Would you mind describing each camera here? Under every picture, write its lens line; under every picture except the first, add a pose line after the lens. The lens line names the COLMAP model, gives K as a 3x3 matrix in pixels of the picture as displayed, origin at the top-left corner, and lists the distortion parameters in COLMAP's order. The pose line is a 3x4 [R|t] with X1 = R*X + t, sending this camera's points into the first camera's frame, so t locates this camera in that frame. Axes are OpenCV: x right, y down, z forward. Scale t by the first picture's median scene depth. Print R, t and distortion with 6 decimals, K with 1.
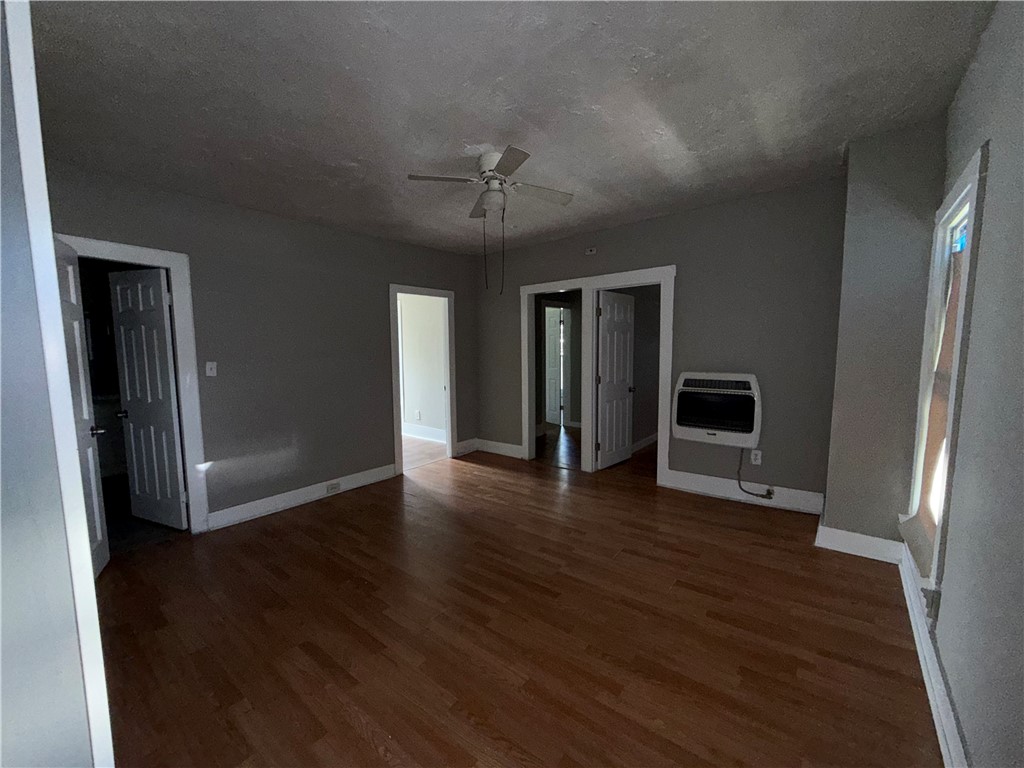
lens RADIAL K [[411.7, 0, 512.6], [0, 411.7, 386.6], [0, 0, 1]] dist [0.000622, -0.000286]
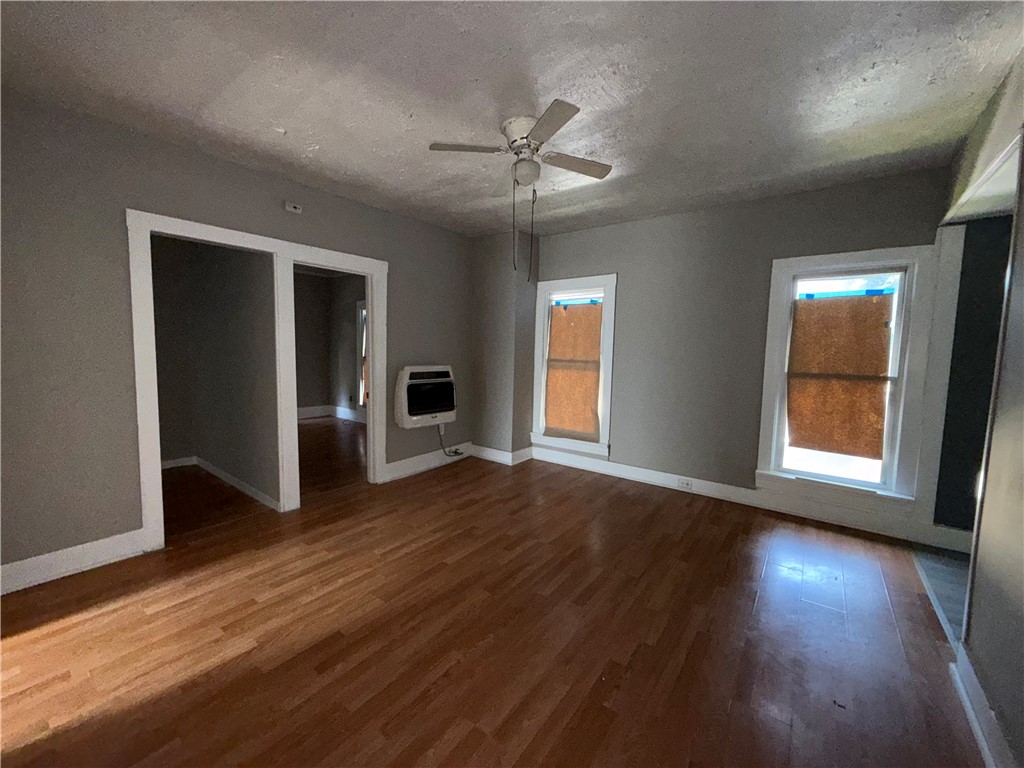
lens RADIAL K [[411.7, 0, 511.7], [0, 411.7, 383.7], [0, 0, 1]] dist [0.000622, -0.000286]
pose [[-0.034991, -0.072021, 0.996789, -0.710077], [0.074828, 0.994411, 0.074476, -0.052760], [-0.996582, 0.077194, -0.029406, 0.807043]]
